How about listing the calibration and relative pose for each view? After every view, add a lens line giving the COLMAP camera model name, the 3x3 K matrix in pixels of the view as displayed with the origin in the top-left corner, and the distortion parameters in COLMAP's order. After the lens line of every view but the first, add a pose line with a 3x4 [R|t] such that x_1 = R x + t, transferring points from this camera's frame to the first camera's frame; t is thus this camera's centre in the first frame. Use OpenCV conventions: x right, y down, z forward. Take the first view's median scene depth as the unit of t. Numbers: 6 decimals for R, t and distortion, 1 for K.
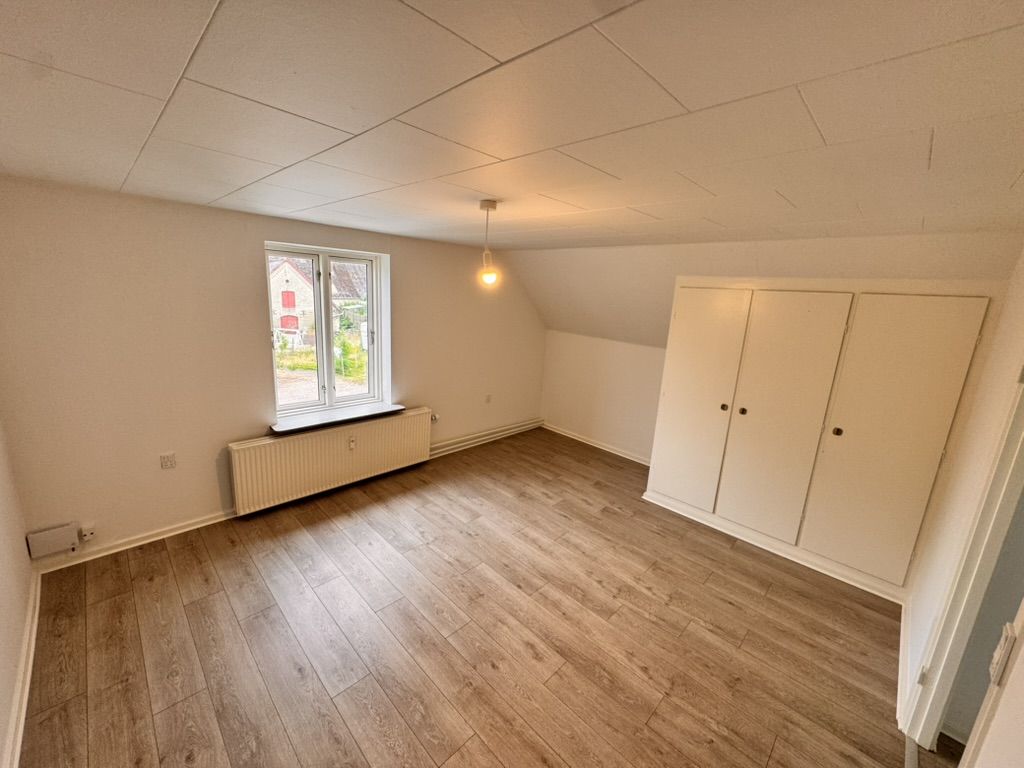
lens RADIAL K [[407.9, 0, 512.6], [0, 407.9, 381.8], [0, 0, 1]] dist [-0.000830, -0.000410]
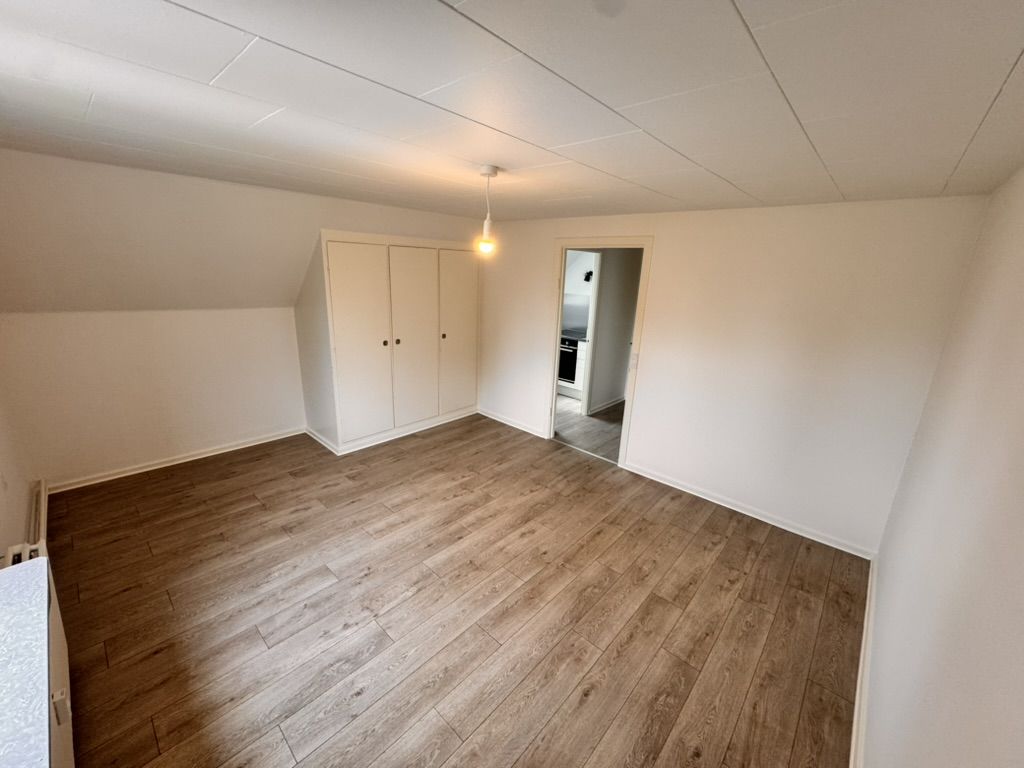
lens RADIAL K [[407.9, 0, 509.1], [0, 407.9, 384.5], [0, 0, 1]] dist [-0.000830, -0.000410]
pose [[-0.029983, -0.331890, 0.942841, -0.751759], [0.174068, 0.927119, 0.331891, -0.179533], [-0.984277, 0.174070, 0.029973, 0.668233]]
